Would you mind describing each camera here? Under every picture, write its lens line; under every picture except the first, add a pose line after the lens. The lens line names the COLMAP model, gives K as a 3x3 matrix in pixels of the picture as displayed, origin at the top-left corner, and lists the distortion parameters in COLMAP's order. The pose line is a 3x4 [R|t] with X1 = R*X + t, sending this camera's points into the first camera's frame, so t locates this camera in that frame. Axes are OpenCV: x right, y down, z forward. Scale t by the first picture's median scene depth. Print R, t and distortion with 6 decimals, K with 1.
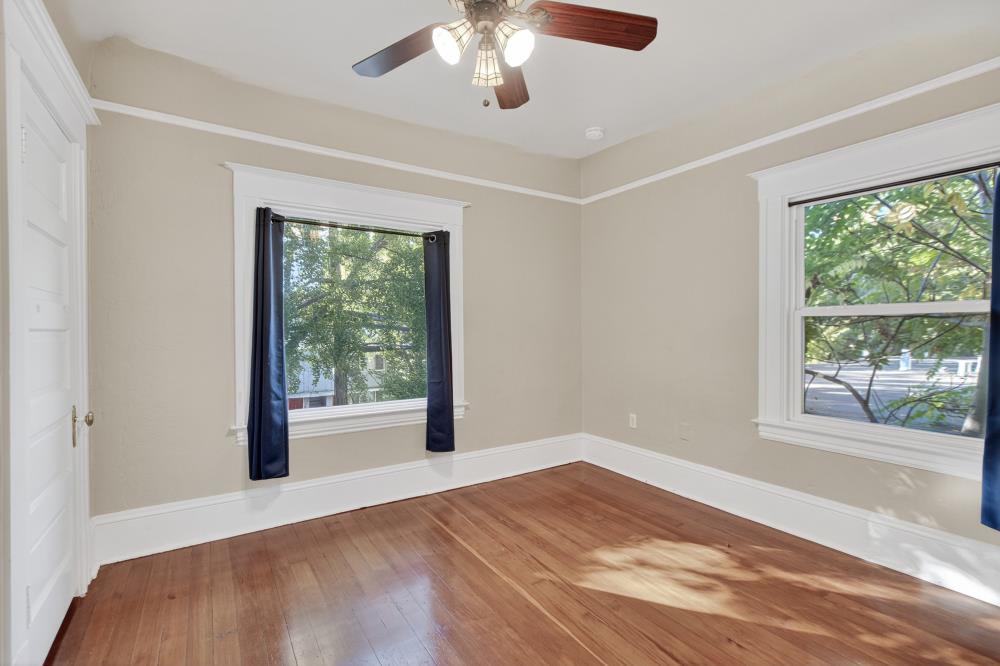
lens RADIAL K [[451.4, 0, 500.0], [0, 451.4, 333.0], [0, 0, 1]] dist [-0.000978, 0.000034]
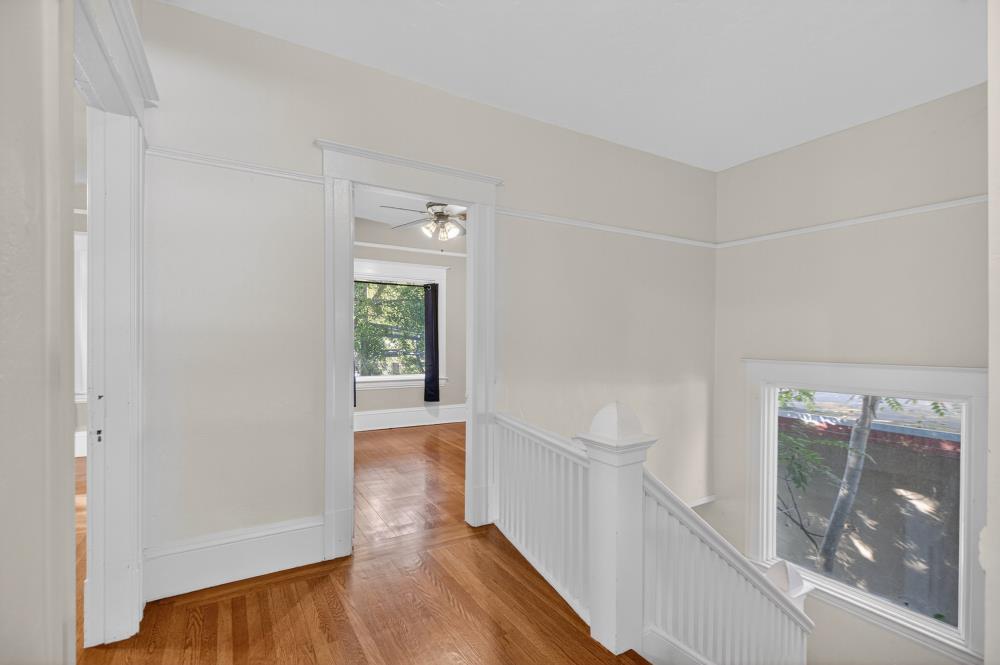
lens RADIAL K [[458.8, 0, 503.9], [0, 458.8, 340.5], [0, 0, 1]] dist [-0.001319, -0.000076]
pose [[0.999587, 0.005691, -0.028175, 0.213951], [-0.005906, 0.999954, -0.007573, 0.019225], [0.028131, 0.007736, 0.999574, -0.878430]]
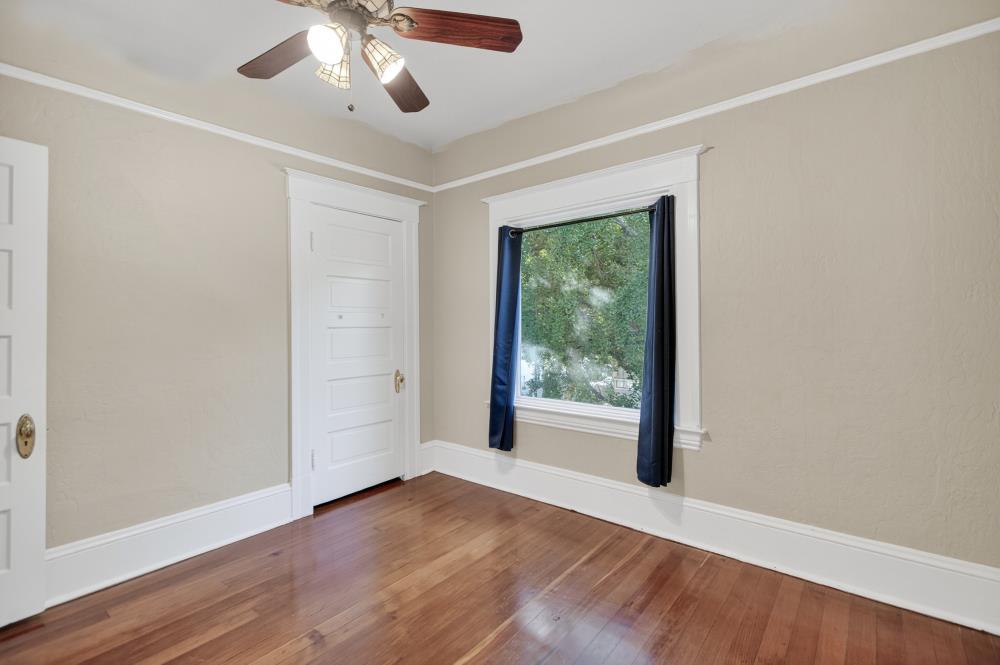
lens RADIAL K [[457.9, 0, 479.2], [0, 457.9, 316.3], [0, 0, 1]] dist [0.000234, -0.000077]
pose [[0.282170, -0.015620, -0.959237, 0.532285], [0.001041, 0.999872, -0.015976, -0.011241], [0.959364, 0.003509, 0.282150, 0.483313]]
